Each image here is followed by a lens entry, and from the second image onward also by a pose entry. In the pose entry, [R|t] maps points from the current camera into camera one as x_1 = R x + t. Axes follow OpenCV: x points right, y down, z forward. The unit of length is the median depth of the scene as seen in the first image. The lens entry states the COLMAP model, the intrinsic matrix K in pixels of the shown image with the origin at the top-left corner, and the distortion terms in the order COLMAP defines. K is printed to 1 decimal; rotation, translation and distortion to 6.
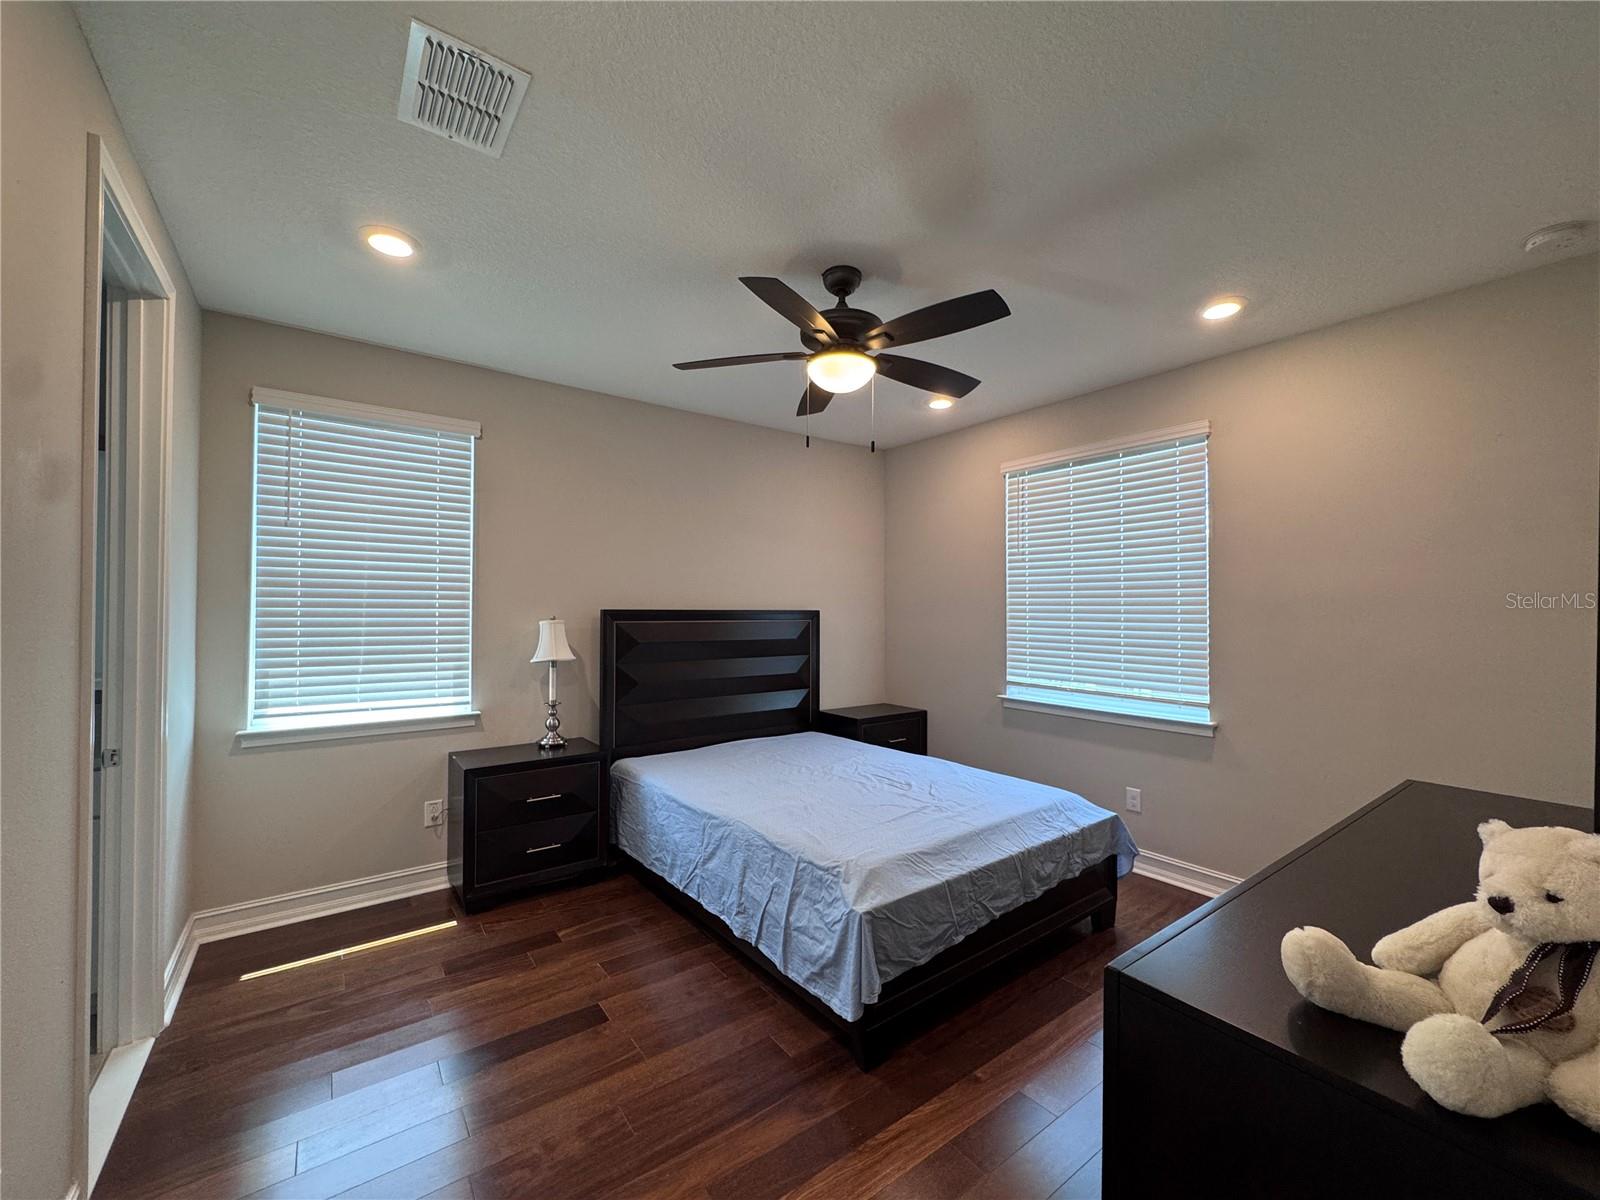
lens RADIAL K [[638.8, 0, 800.0], [0, 638.8, 600.0], [0, 0, 1]] dist [-0.001447, -0.000086]
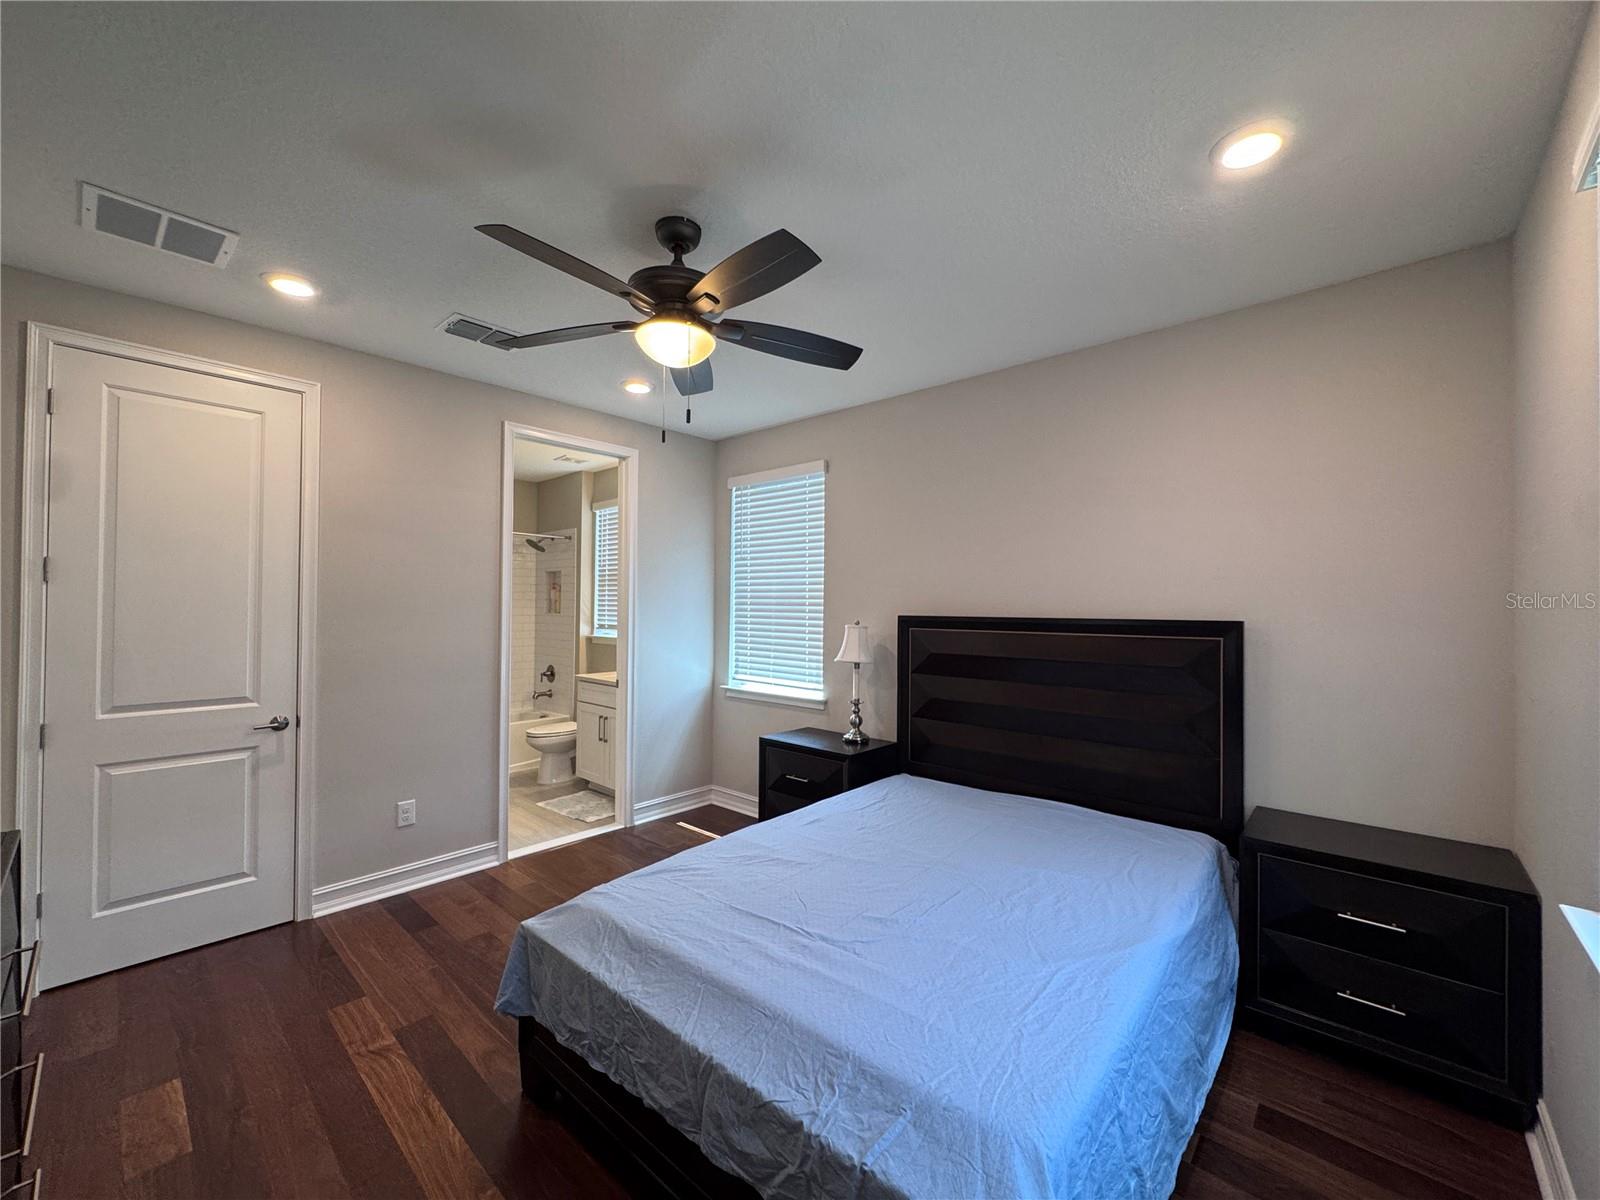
lens RADIAL K [[638.8, 0, 800.0], [0, 638.8, 600.0], [0, 0, 1]] dist [-0.001447, -0.000086]
pose [[0.192655, -0.015292, -0.981147, 0.691732], [0.014789, 0.999810, -0.012679, 0.001873], [0.981155, -0.012068, 0.192845, 0.734573]]
